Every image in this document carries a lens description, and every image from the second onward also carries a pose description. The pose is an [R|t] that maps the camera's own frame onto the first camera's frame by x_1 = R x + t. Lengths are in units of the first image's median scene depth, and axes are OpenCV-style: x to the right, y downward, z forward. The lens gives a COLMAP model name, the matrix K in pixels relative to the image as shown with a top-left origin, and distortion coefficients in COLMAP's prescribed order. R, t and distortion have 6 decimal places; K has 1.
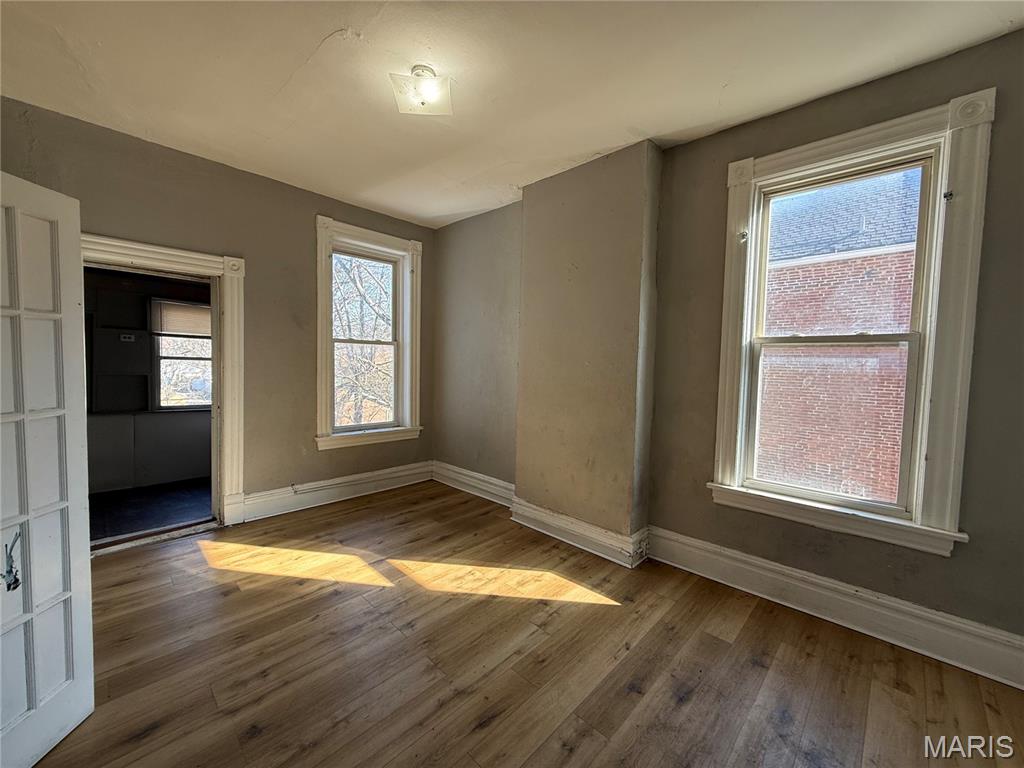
lens RADIAL K [[406.3, 0, 510.2], [0, 406.3, 384.5], [0, 0, 1]] dist [-0.001571, 0.000461]
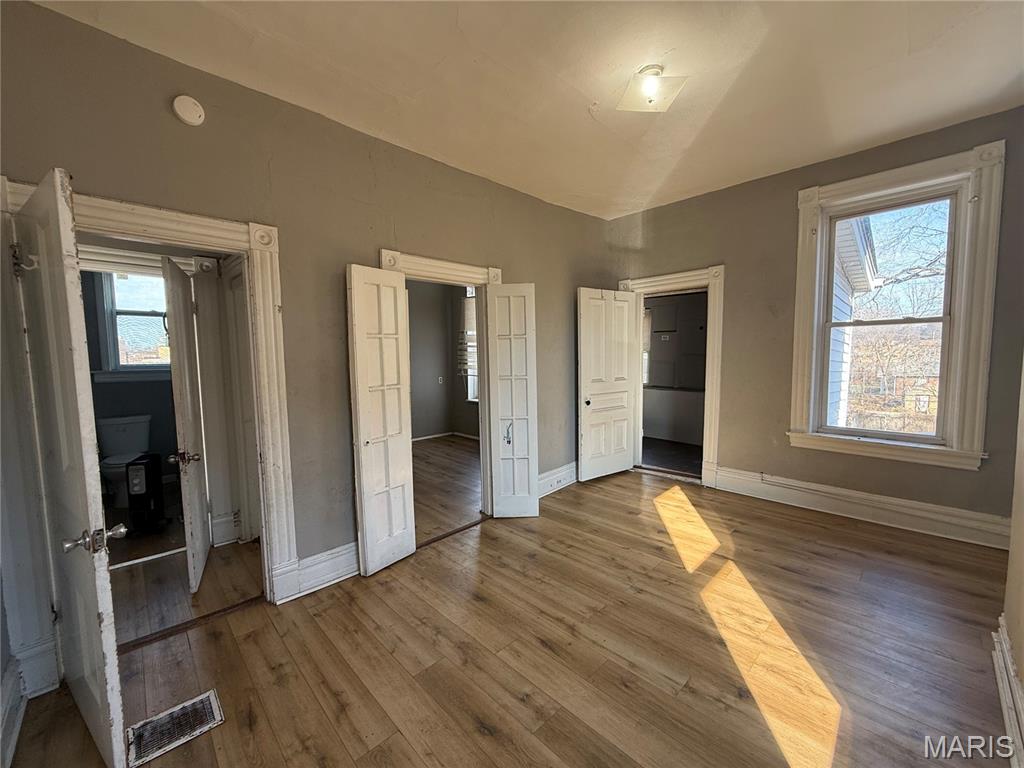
lens RADIAL K [[406.3, 0, 510.2], [0, 406.3, 384.5], [0, 0, 1]] dist [-0.001571, 0.000461]
pose [[-0.038055, 0.053575, -0.997838, 0.631536], [-0.037168, 0.997795, 0.054990, -0.008006], [0.998584, 0.039180, -0.035980, 0.508842]]
